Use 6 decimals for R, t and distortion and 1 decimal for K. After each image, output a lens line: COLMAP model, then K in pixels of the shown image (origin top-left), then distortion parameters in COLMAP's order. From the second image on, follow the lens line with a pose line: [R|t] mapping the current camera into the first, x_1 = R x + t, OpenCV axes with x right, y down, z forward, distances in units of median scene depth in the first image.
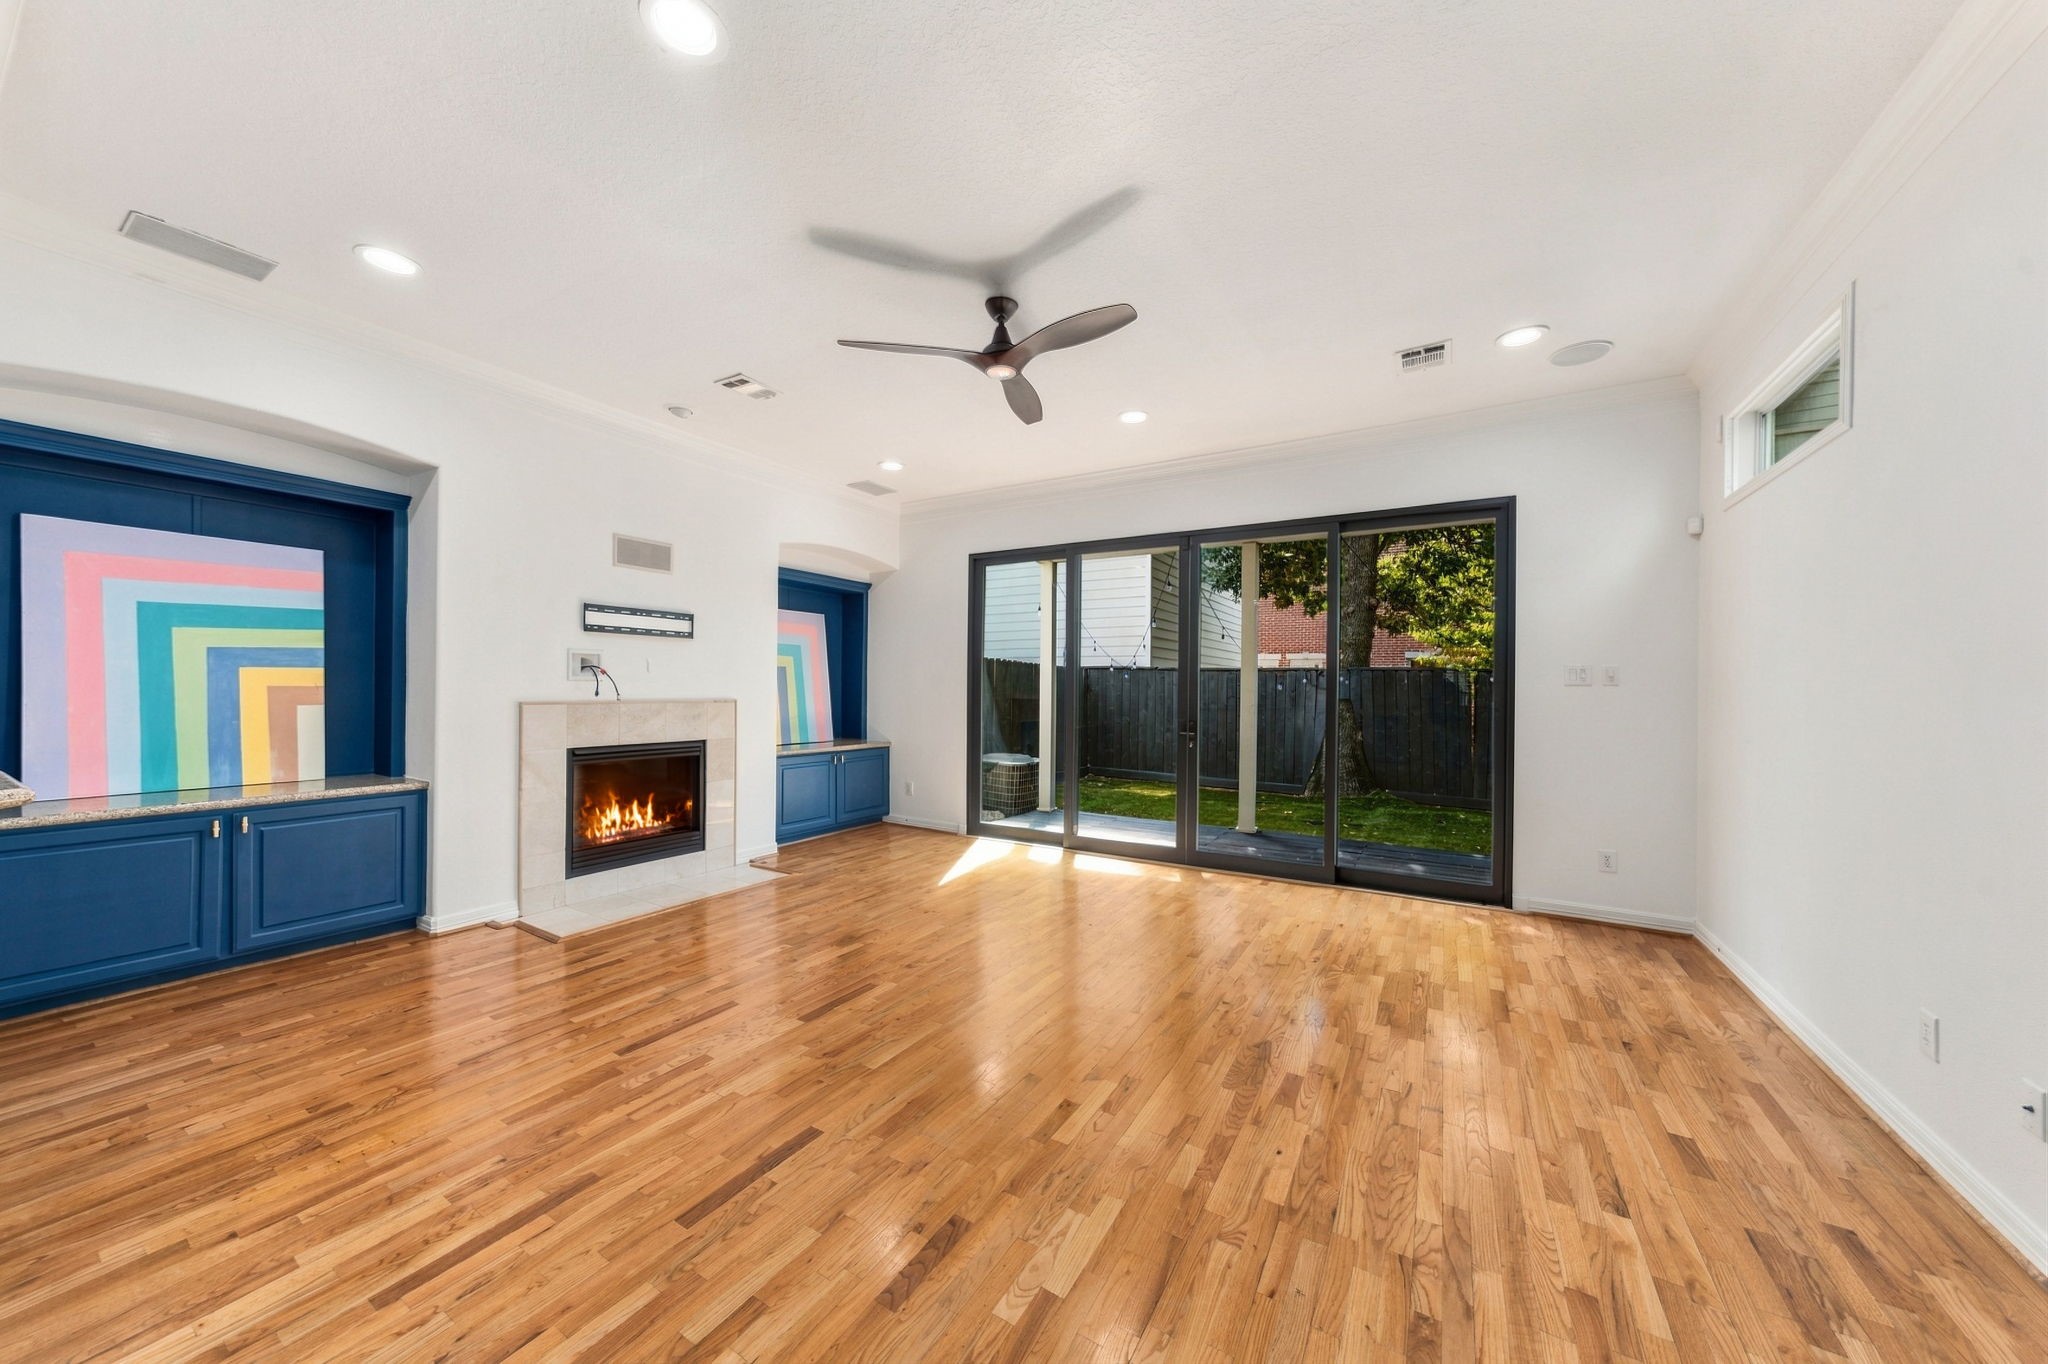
lens RADIAL K [[700.6, 0, 1031.5], [0, 700.6, 686.5], [0, 0, 1]] dist [-0.008995, 0.002493]
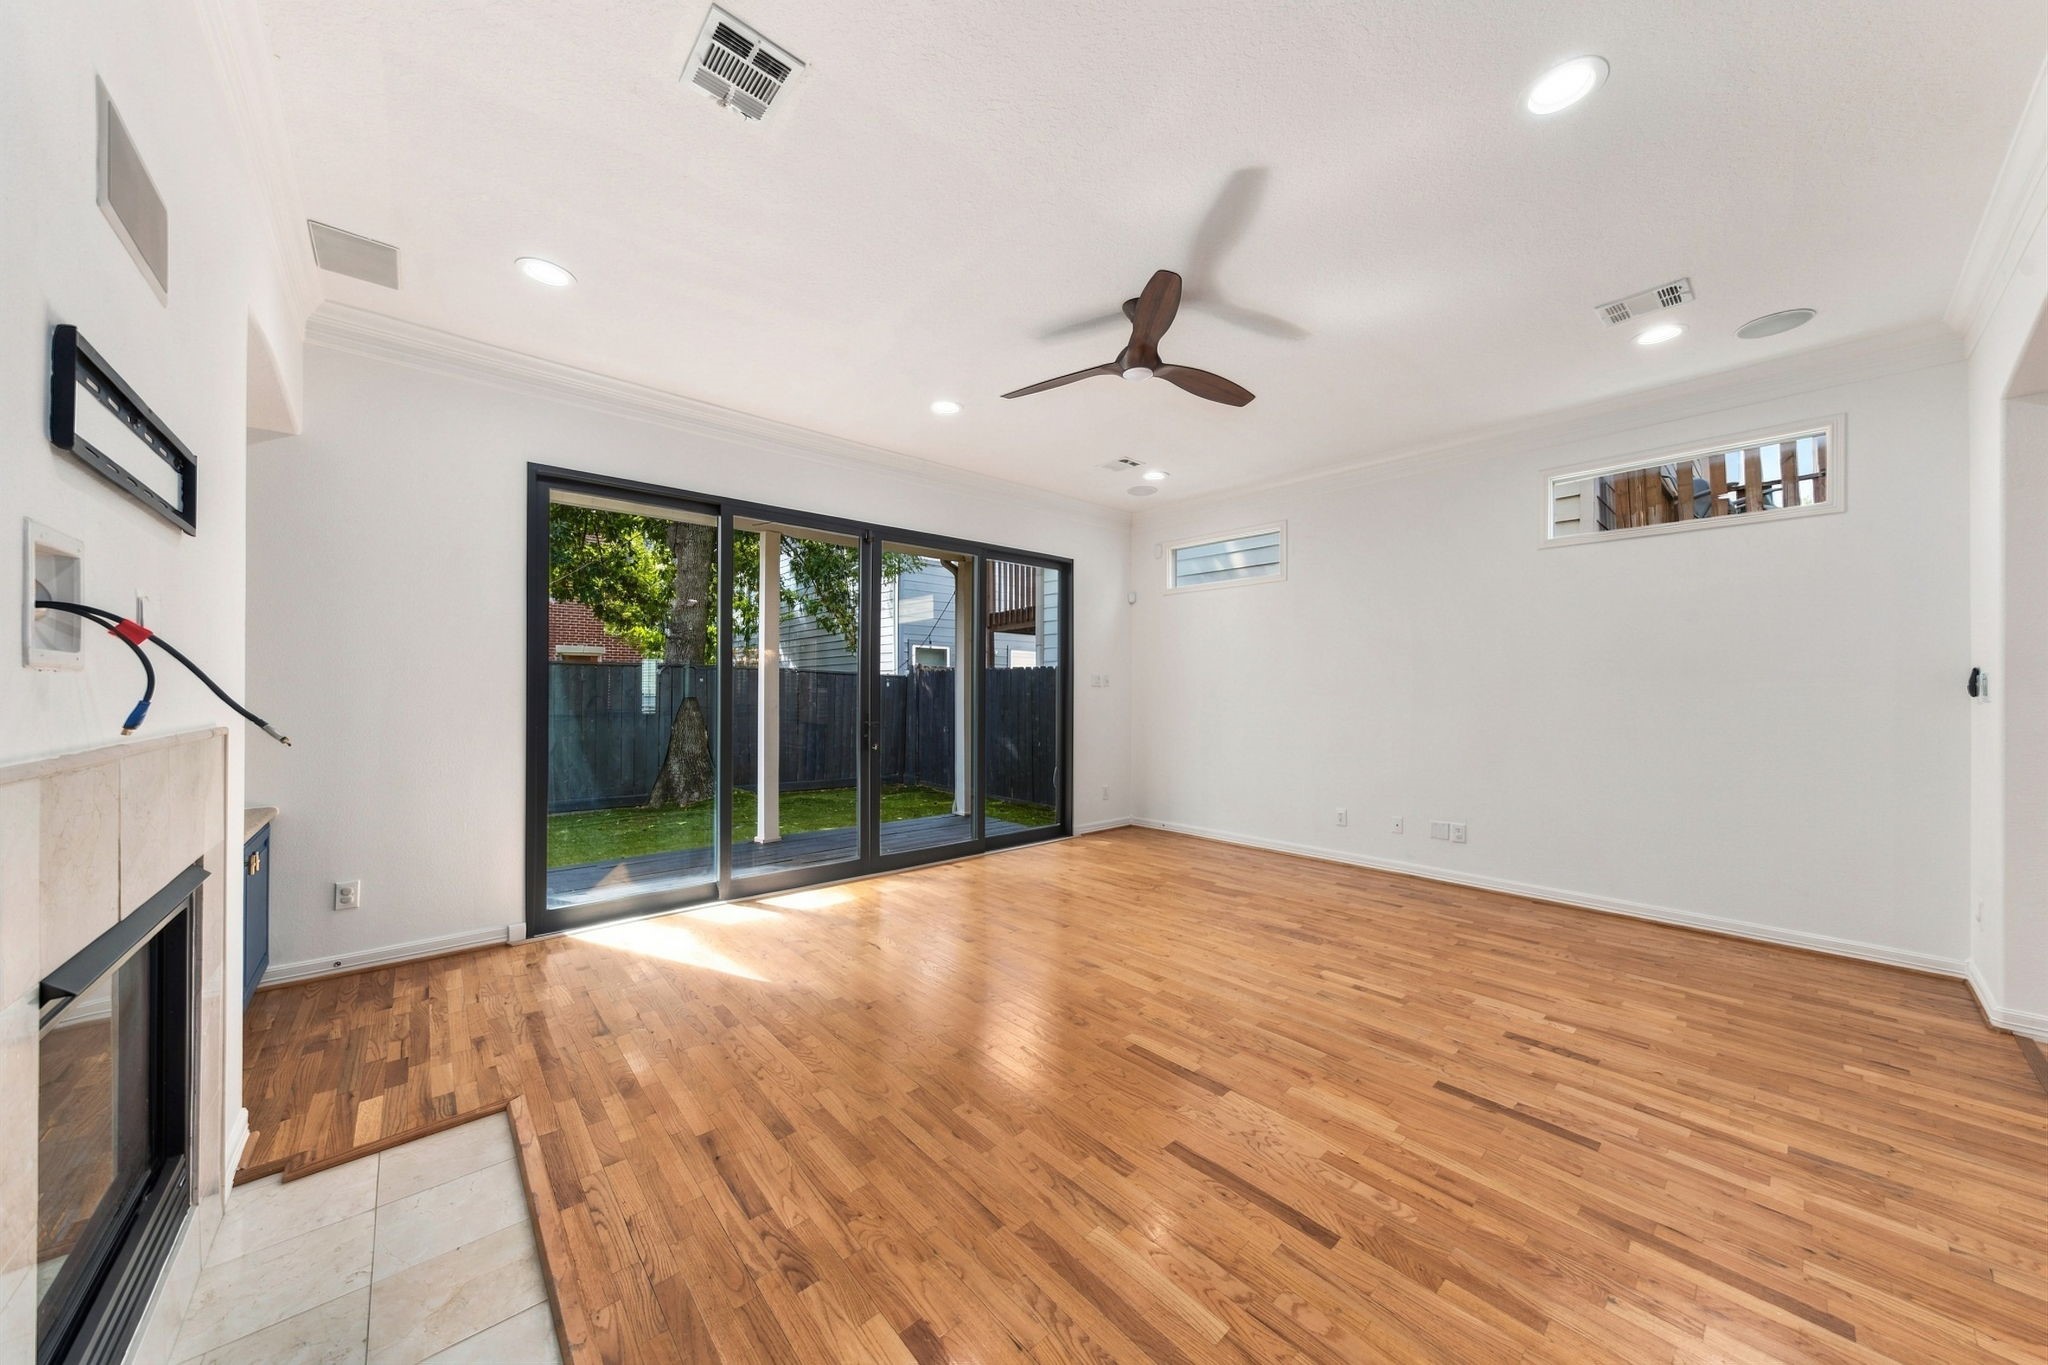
lens RADIAL K [[698.7, 0, 1026.5], [0, 698.7, 694.2], [0, 0, 1]] dist [-0.007363, 0.000370]
pose [[0.296275, -0.010517, 0.955045, -0.757353], [-0.004944, 0.999909, 0.012545, -0.003364], [-0.955090, -0.008438, 0.296196, 0.629327]]
